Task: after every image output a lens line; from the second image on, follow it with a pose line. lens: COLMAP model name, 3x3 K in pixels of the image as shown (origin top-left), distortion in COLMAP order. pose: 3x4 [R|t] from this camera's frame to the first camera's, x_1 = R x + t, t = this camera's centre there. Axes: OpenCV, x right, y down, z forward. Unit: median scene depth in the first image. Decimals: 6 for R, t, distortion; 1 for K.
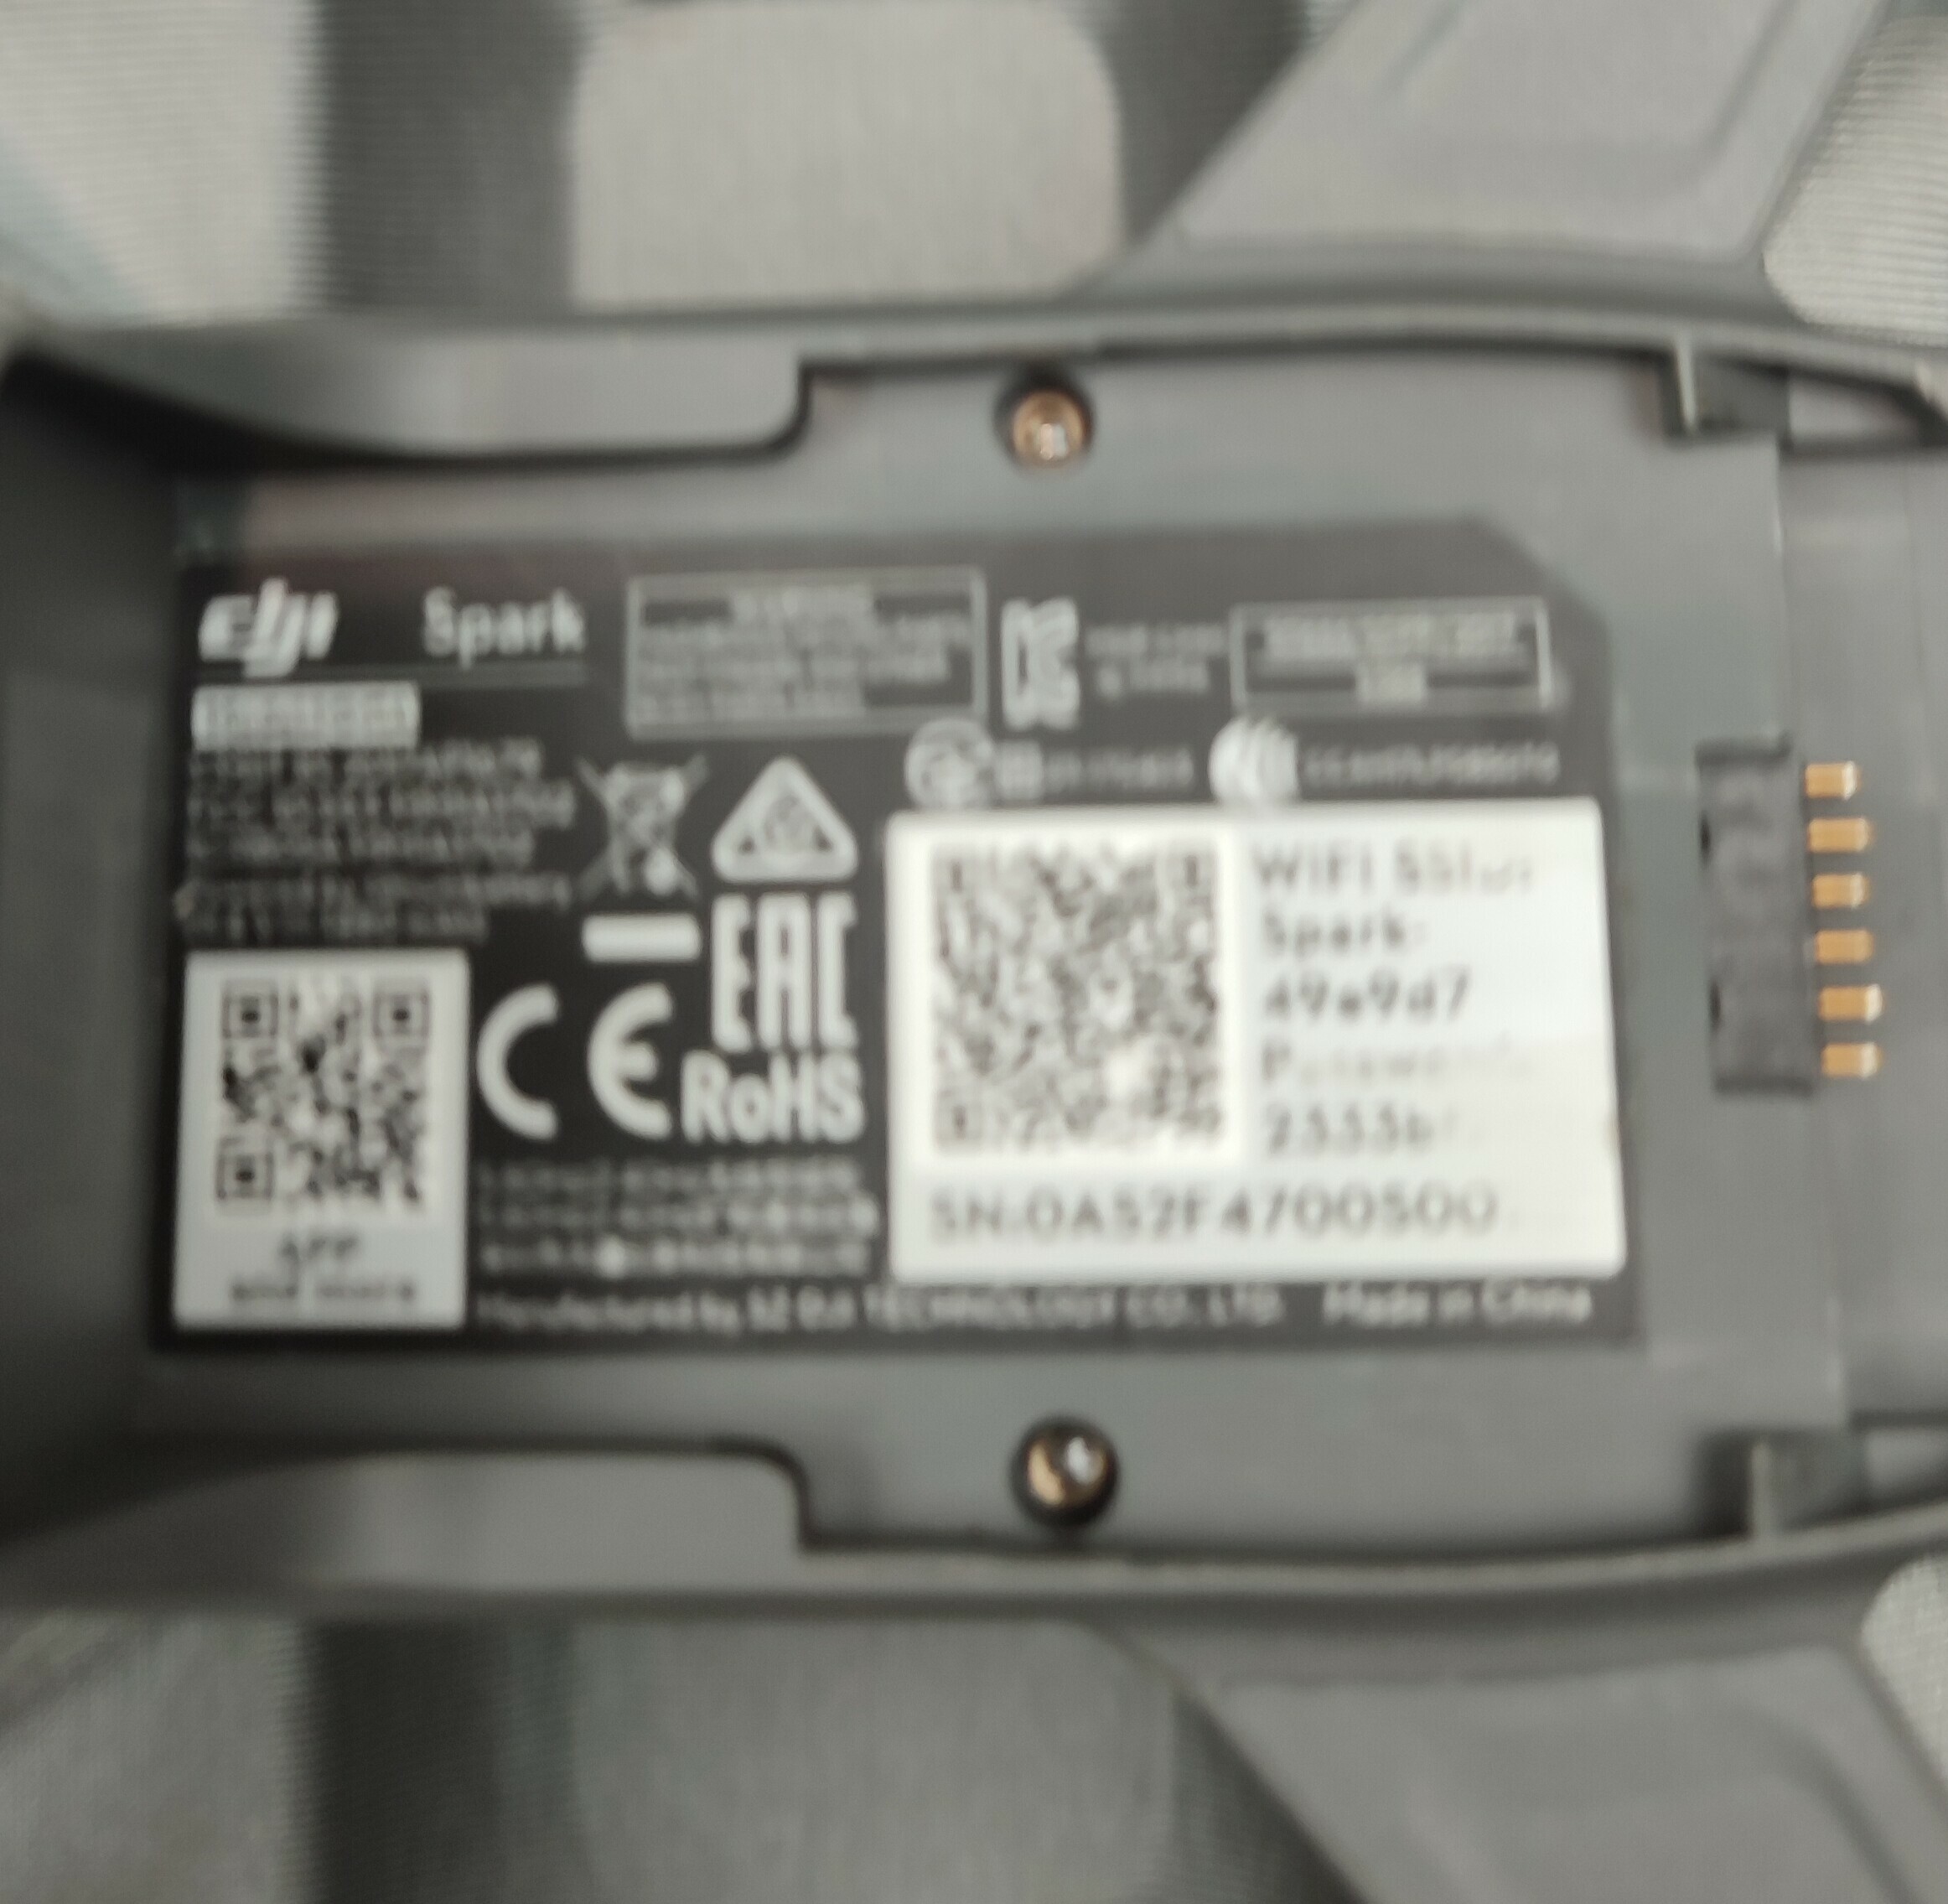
lens RADIAL K [[1654.1, 0, 974.0], [0, 1654.1, 952.0], [0, 0, 1]] dist [-0.005301, -0.002202]
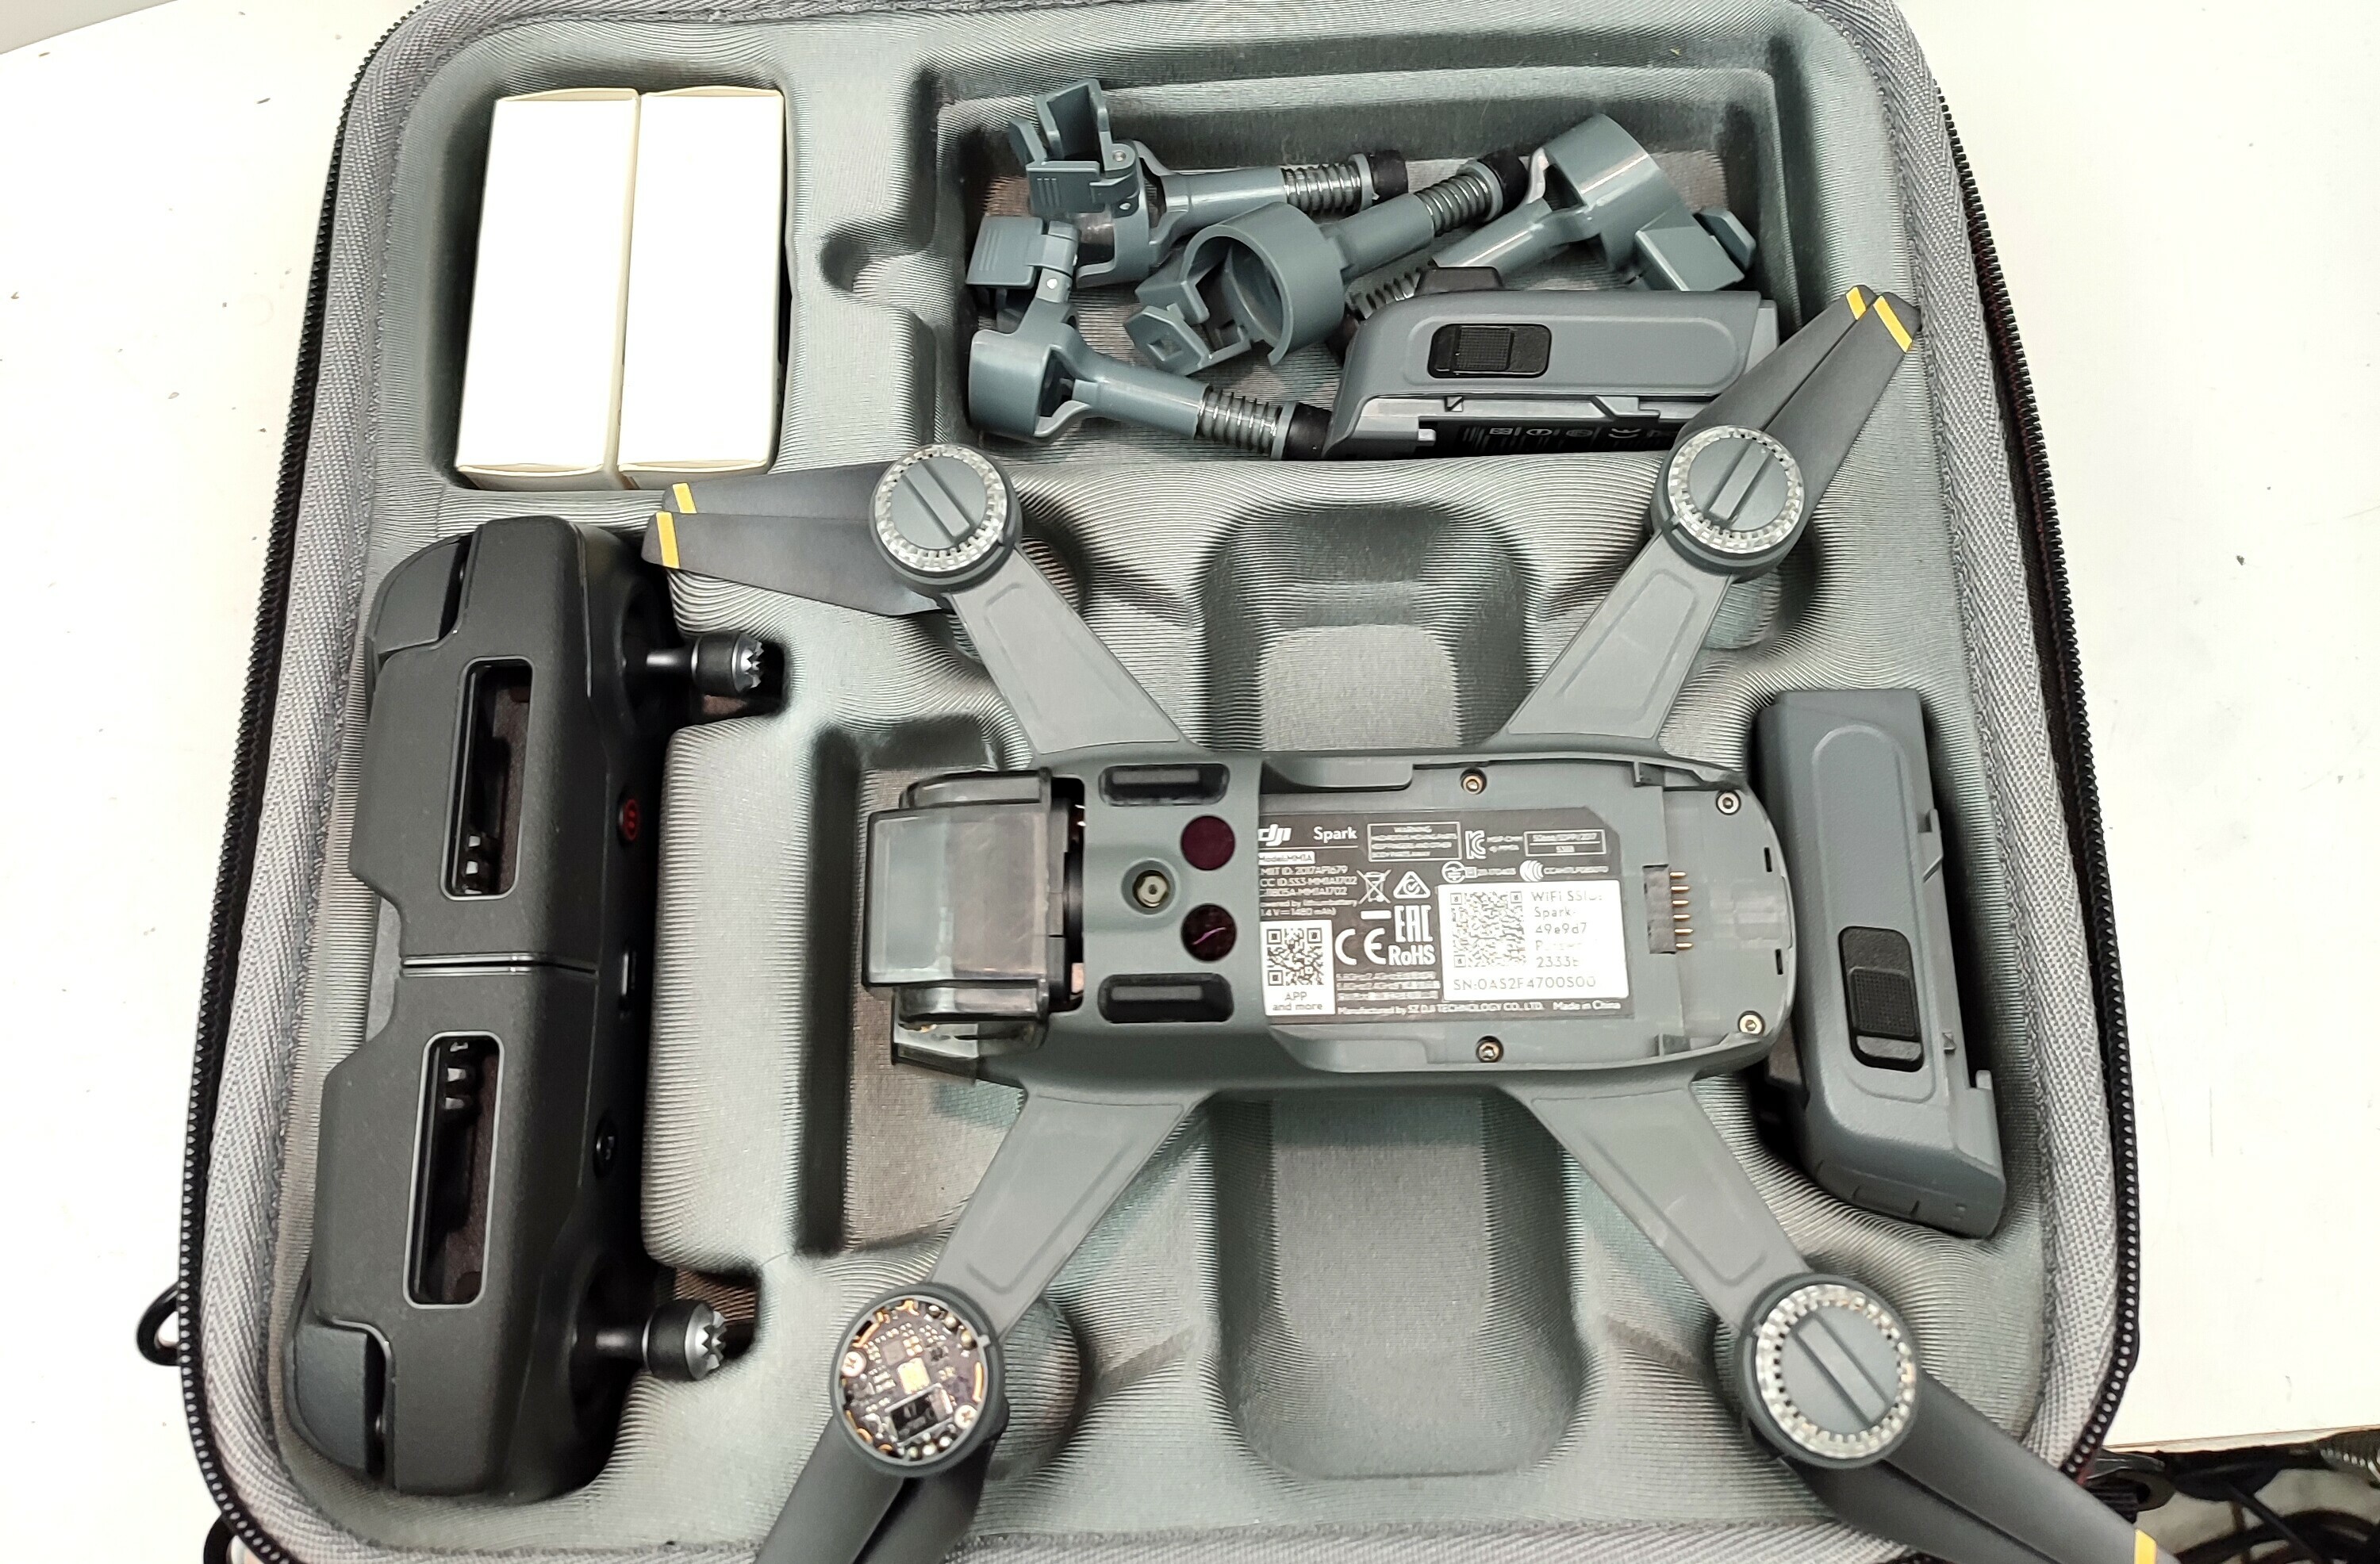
lens RADIAL K [[2263.8, 0, 1206.2], [0, 2263.8, 780.2], [0, 0, 1]] dist [-0.006391, -0.009572]
pose [[0.997609, 0.000527, 0.069108, -0.967662], [0.010422, 0.987387, -0.157979, 0.514626], [-0.068320, 0.158322, 0.985021, -4.259395]]
